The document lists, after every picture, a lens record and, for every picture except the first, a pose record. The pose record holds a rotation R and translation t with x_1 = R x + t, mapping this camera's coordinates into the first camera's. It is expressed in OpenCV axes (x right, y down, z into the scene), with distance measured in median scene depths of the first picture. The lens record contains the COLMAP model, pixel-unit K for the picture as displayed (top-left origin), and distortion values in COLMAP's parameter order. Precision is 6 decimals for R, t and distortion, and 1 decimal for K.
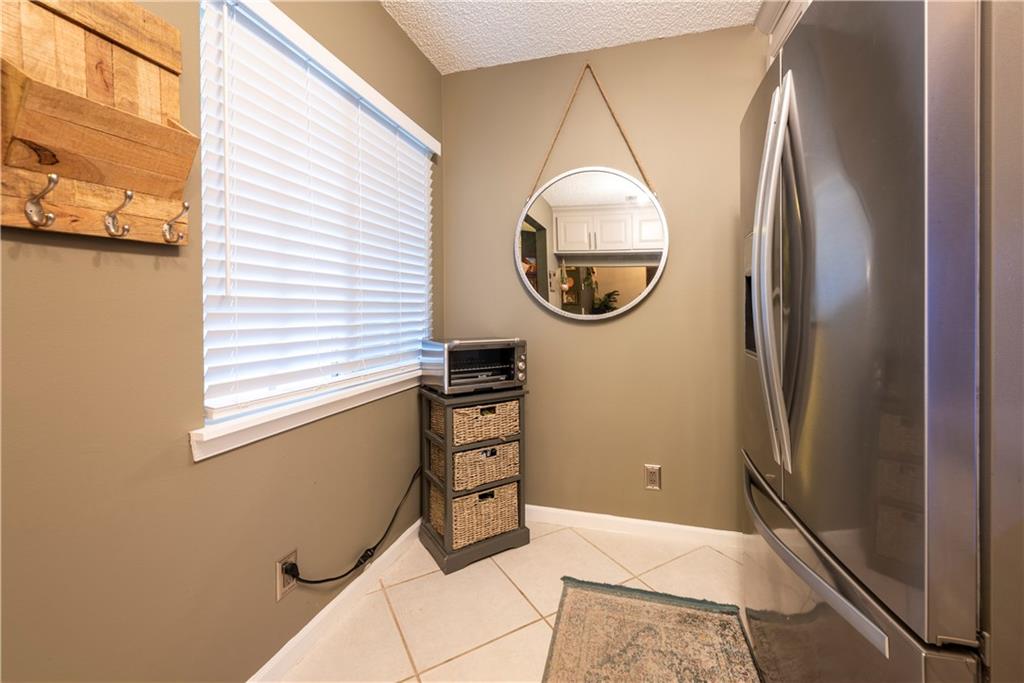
lens RADIAL K [[414.2, 0, 545.6], [0, 414.2, 311.3], [0, 0, 1]] dist [0.004796, -0.000298]
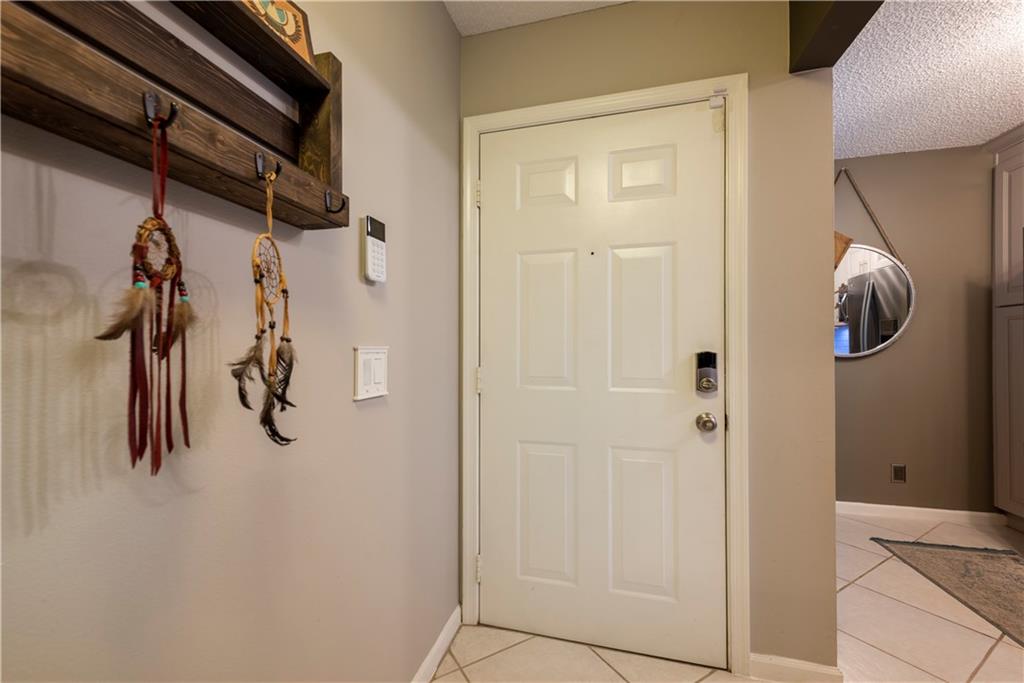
lens RADIAL K [[414.2, 0, 526.4], [0, 414.2, 347.8], [0, 0, 1]] dist [0.004796, -0.000298]
pose [[0.999543, -0.004703, 0.029869, -1.080687], [0.004774, 0.999986, -0.002313, -0.009644], [-0.029858, 0.002454, 0.999551, -0.354916]]
